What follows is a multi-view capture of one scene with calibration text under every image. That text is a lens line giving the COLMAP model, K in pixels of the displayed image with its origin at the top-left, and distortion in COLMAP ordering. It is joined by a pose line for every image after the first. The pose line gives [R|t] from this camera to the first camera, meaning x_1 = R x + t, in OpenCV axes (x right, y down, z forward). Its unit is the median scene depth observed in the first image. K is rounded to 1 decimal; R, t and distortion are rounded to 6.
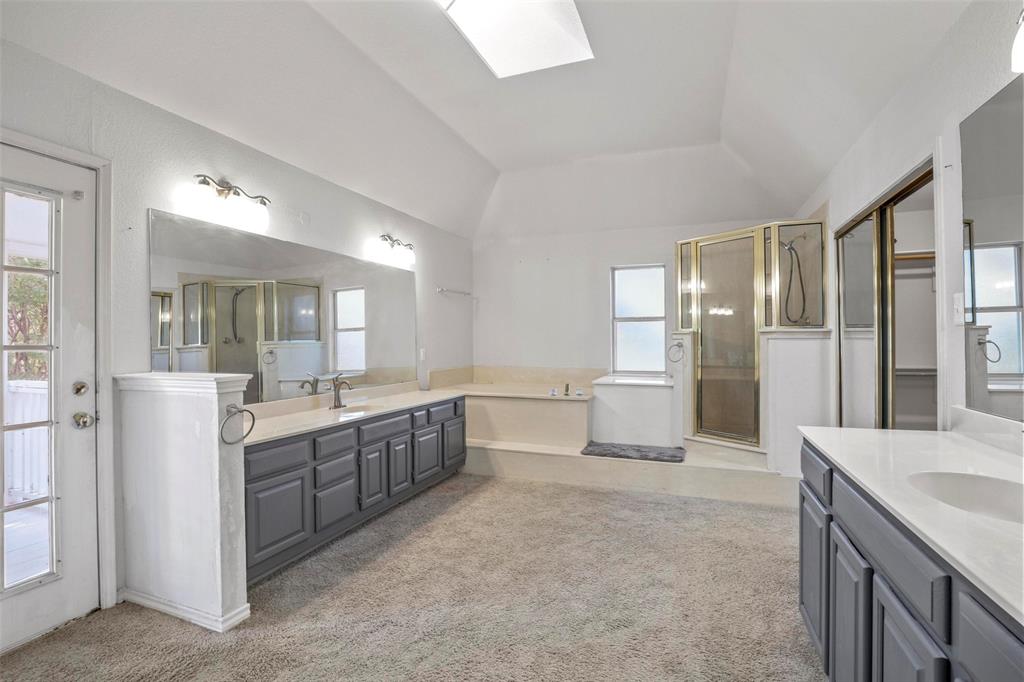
lens RADIAL K [[466.3, 0, 517.2], [0, 466.3, 340.8], [0, 0, 1]] dist [-0.025080, 0.001314]
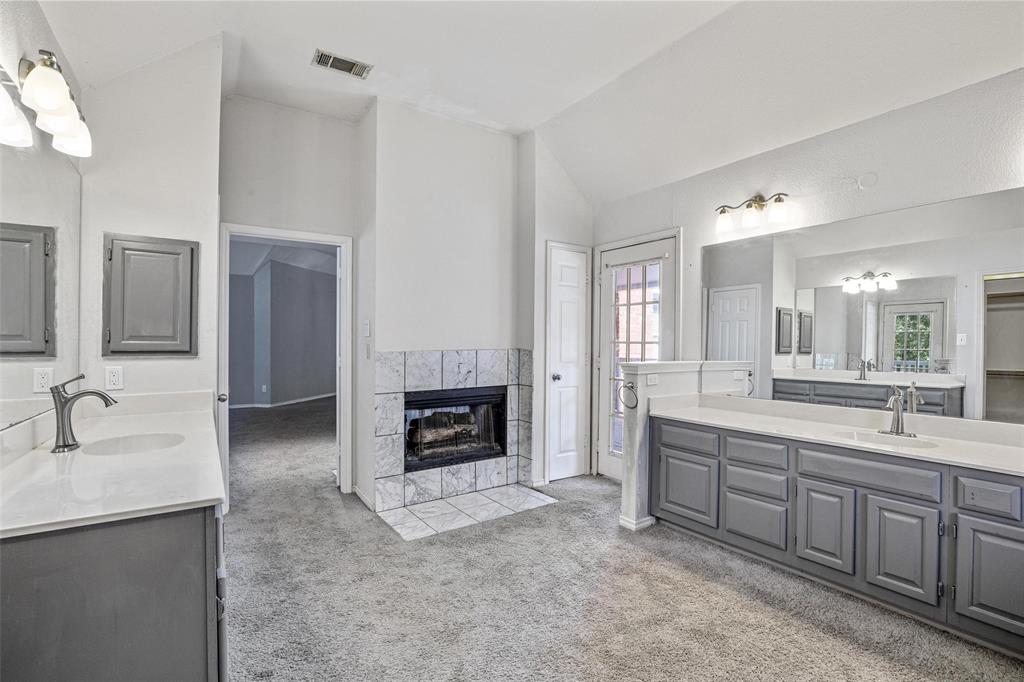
lens RADIAL K [[466.3, 0, 517.2], [0, 466.3, 340.8], [0, 0, 1]] dist [-0.025080, 0.001314]
pose [[-0.578354, 0.007377, -0.815752, 0.444242], [0.007657, 0.999964, 0.003614, -0.002033], [0.815750, -0.004156, -0.578390, 0.841215]]
